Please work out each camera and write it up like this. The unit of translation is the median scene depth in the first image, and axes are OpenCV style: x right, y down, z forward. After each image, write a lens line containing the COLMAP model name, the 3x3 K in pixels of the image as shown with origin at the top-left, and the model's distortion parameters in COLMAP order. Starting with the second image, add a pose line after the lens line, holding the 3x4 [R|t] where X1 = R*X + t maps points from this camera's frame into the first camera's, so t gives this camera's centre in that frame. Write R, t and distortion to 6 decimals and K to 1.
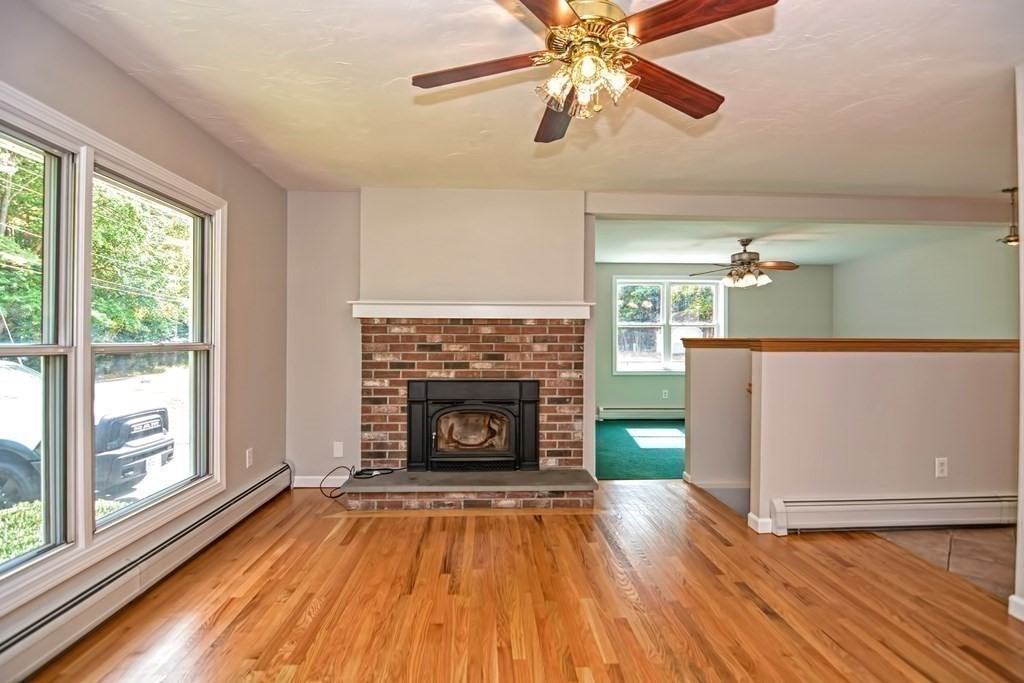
lens RADIAL K [[495.2, 0, 488.0], [0, 495.2, 338.5], [0, 0, 1]] dist [-0.010782, -0.007655]
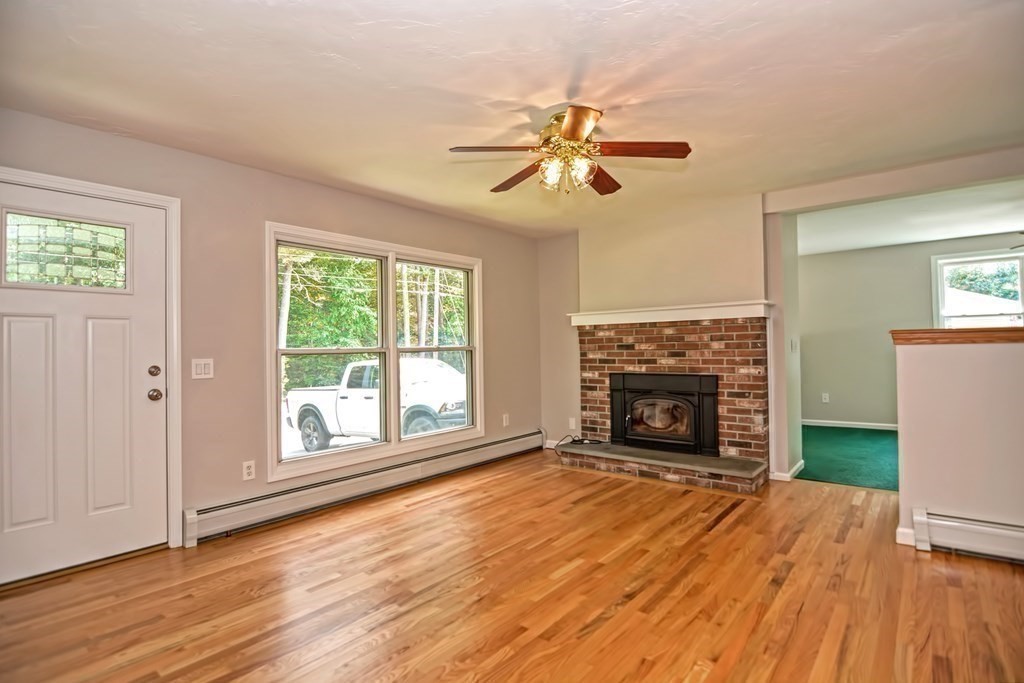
lens RADIAL K [[495.2, 0, 510.2], [0, 495.2, 340.2], [0, 0, 1]] dist [-0.010782, -0.007655]
pose [[0.741427, -0.026261, -0.670519, 0.504568], [0.022565, 0.999645, -0.014200, 0.012338], [0.670654, -0.004602, 0.741756, -0.121473]]
